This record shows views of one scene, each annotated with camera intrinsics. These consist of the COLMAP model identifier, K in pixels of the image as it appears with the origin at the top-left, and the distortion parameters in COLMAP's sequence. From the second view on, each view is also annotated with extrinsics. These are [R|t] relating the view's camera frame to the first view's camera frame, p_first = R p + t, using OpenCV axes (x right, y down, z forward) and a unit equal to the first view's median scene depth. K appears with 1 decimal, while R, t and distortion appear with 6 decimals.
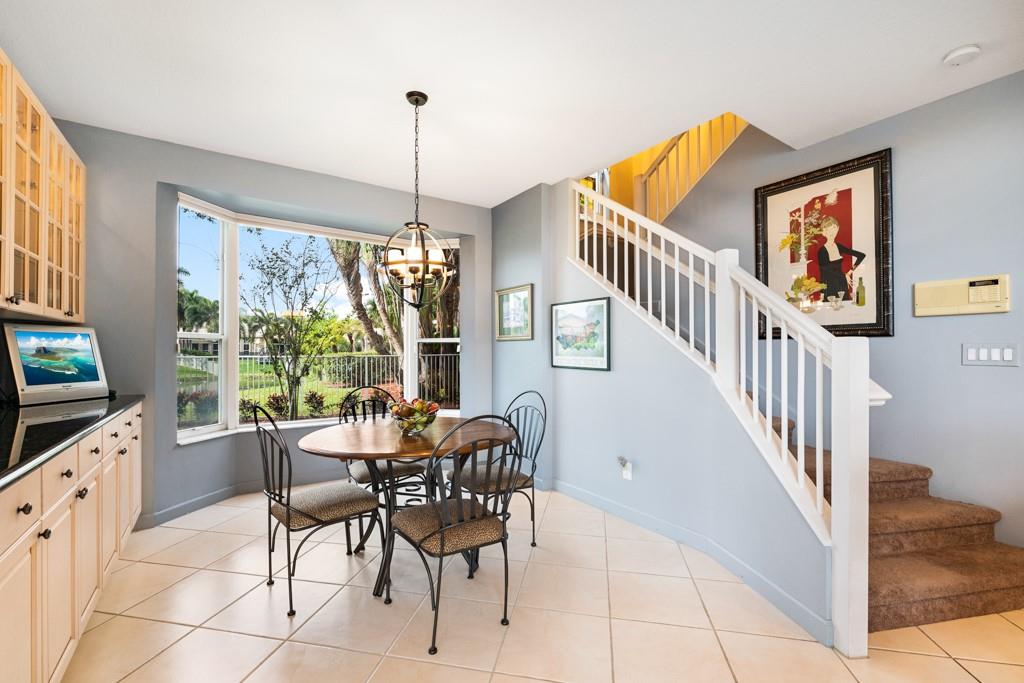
lens RADIAL K [[433.2, 0, 517.8], [0, 433.2, 347.7], [0, 0, 1]] dist [0.000842, -0.000078]
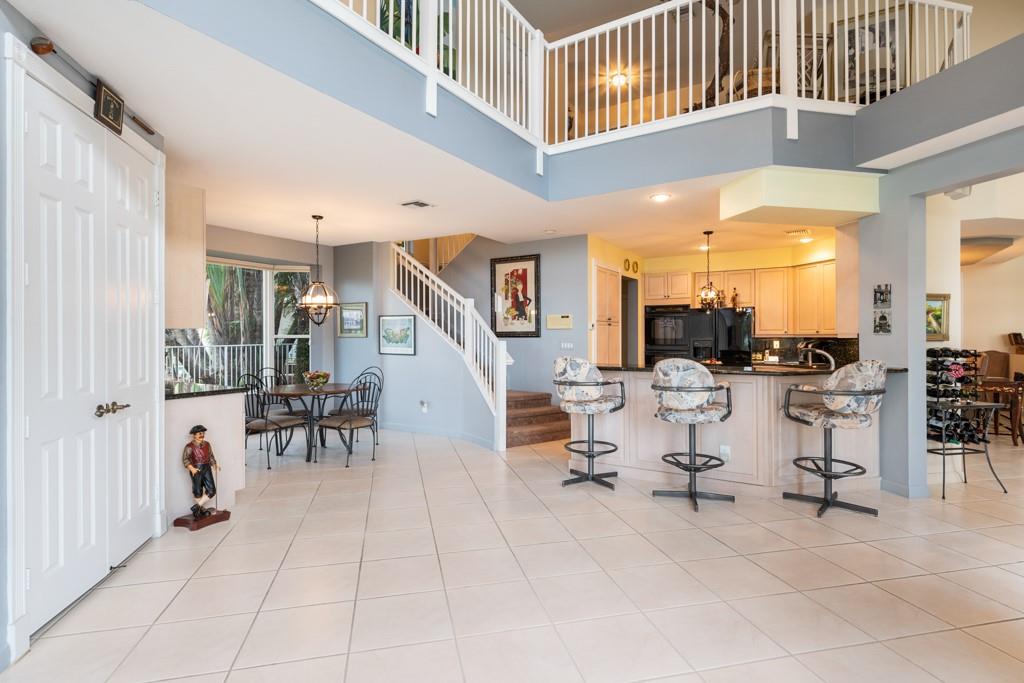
lens RADIAL K [[507.2, 0, 514.4], [0, 507.2, 339.3], [0, 0, 1]] dist [-0.001685, -0.000748]
pose [[0.914379, -0.002308, 0.404854, -0.281954], [-0.001707, 0.999953, 0.009555, -0.035930], [-0.404857, -0.009428, 0.914332, -1.169724]]
